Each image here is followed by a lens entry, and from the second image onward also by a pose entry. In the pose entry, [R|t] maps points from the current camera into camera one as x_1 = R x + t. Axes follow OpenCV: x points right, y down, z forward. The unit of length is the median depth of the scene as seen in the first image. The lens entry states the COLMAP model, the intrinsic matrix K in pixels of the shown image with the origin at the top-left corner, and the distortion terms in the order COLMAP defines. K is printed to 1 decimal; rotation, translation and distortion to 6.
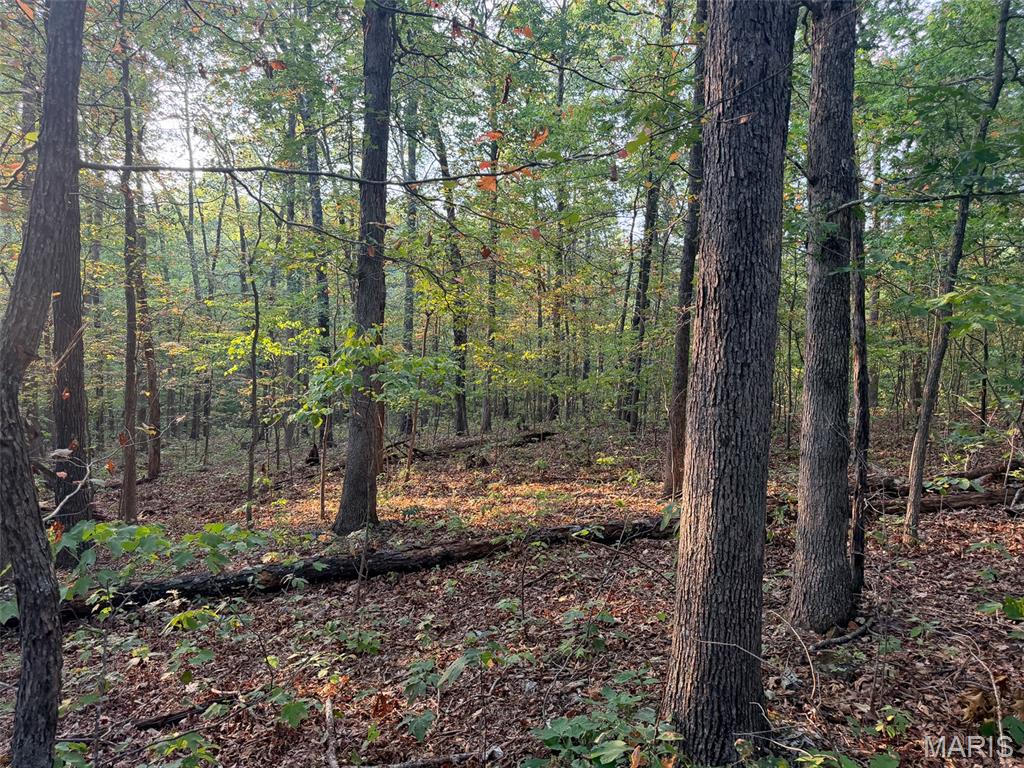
lens RADIAL K [[717.4, 0, 512.0], [0, 717.4, 384.0], [0, 0, 1]] dist [0.067555, -0.093454]
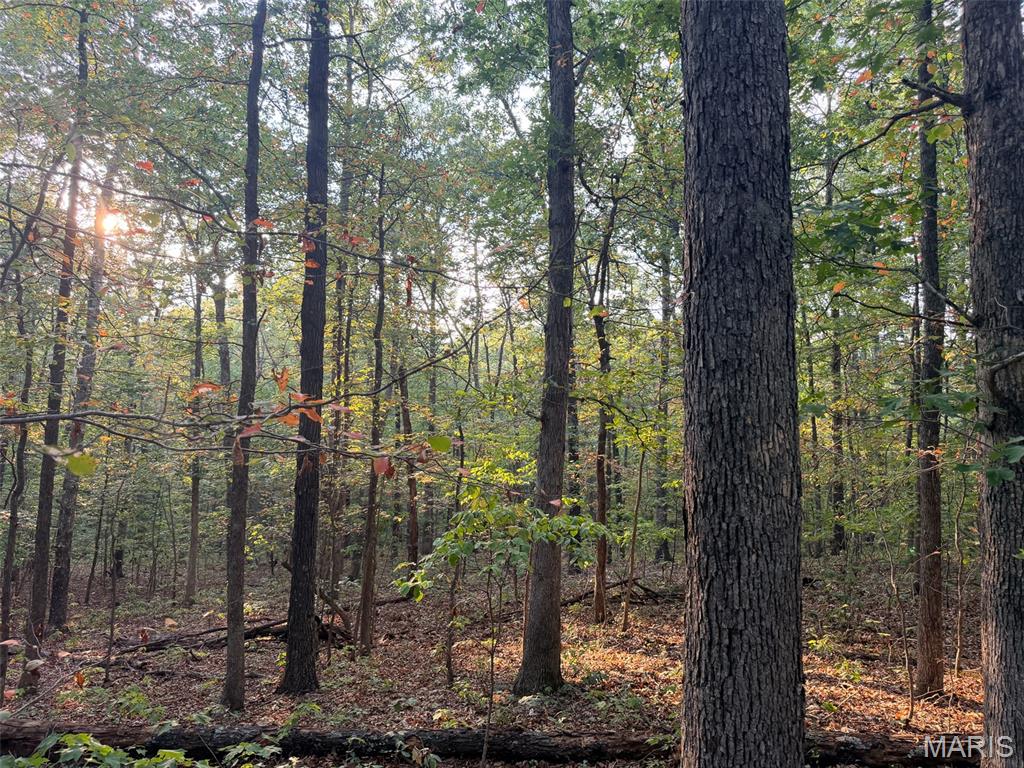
lens RADIAL K [[717.4, 0, 512.0], [0, 717.4, 384.0], [0, 0, 1]] dist [0.067555, -0.093454]
pose [[0.921746, -0.038589, -0.385870, 0.401080], [-0.021057, 0.988588, -0.149165, -0.152084], [0.387222, 0.145617, 0.910415, 0.251622]]
